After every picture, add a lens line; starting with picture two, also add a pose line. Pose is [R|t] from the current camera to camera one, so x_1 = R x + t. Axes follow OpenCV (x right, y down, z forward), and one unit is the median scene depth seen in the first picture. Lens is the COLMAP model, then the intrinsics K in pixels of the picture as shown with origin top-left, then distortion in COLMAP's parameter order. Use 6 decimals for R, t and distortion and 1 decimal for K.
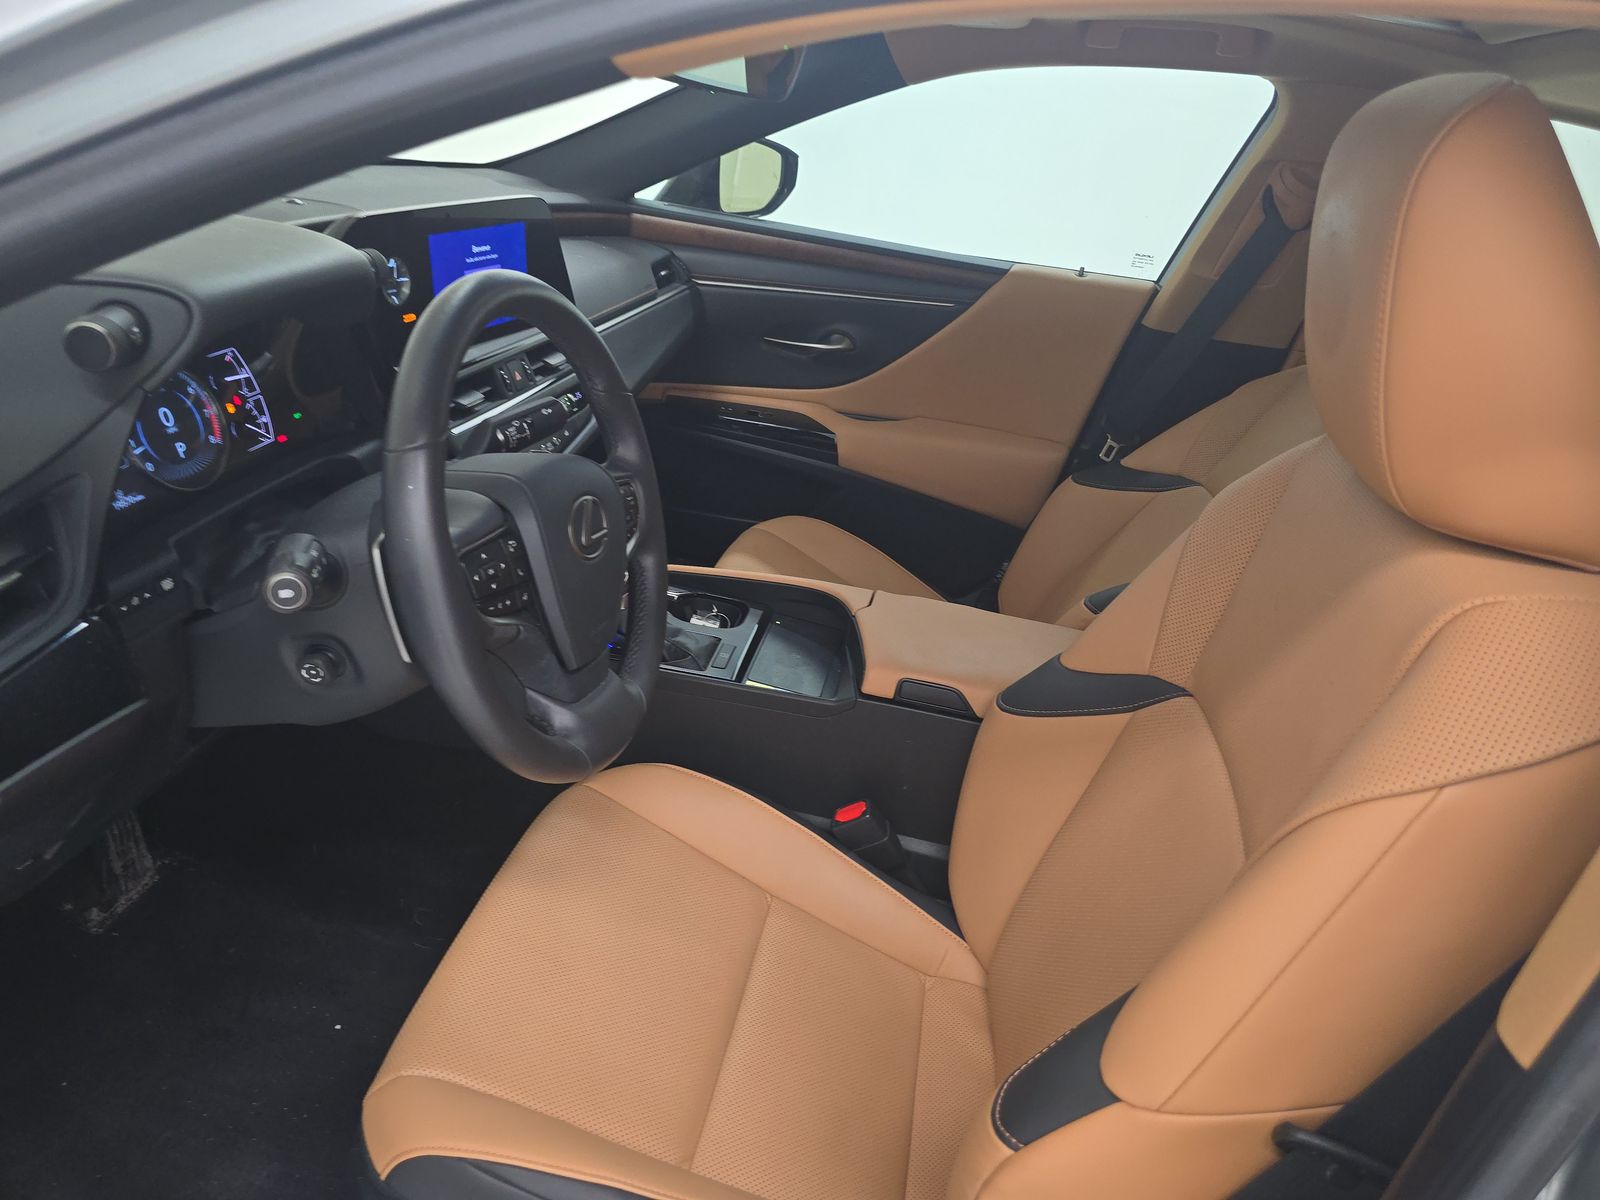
lens RADIAL K [[1070.7, 0, 790.0], [0, 1070.7, 598.4], [0, 0, 1]] dist [0.024274, -0.020463]
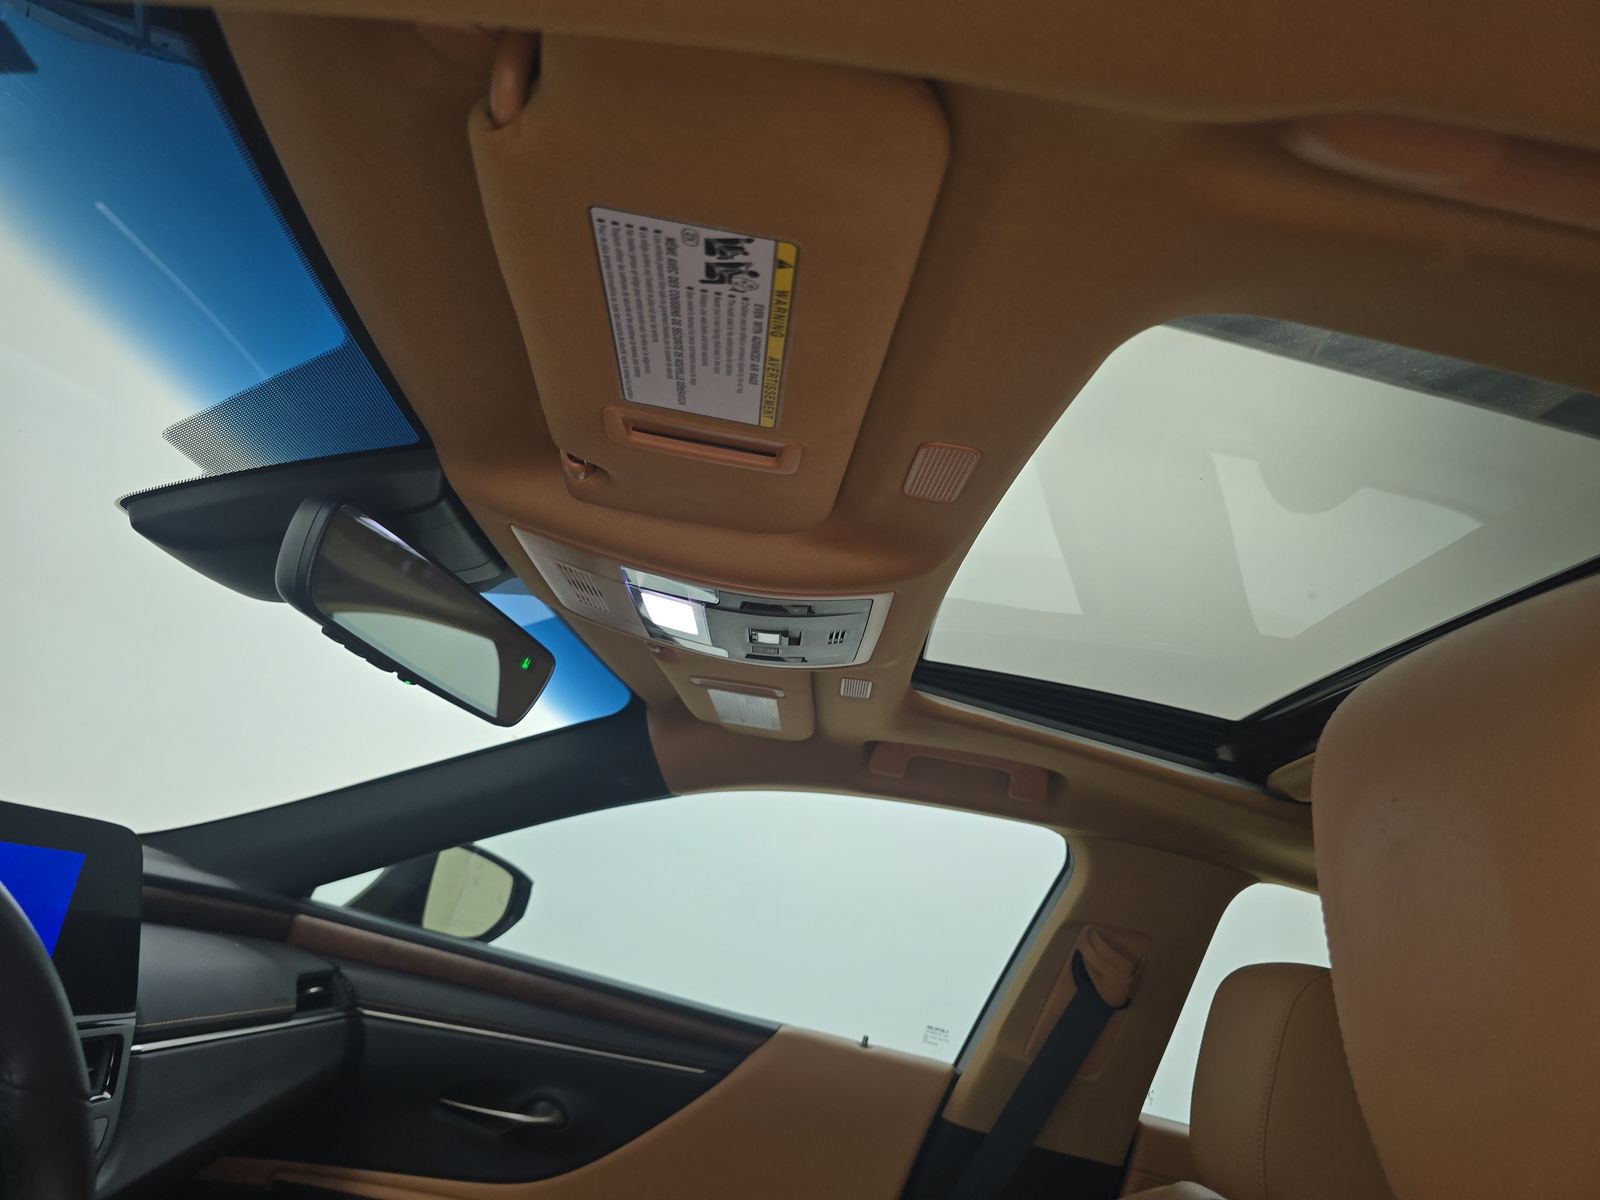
lens RADIAL K [[1070.7, 0, 789.3], [0, 1070.7, 612.4], [0, 0, 1]] dist [0.024274, -0.020463]
pose [[0.971077, 0.163277, 0.174214, 0.025438], [-0.009600, 0.755747, -0.654793, -0.021900], [-0.238574, 0.634182, 0.735456, 0.221948]]
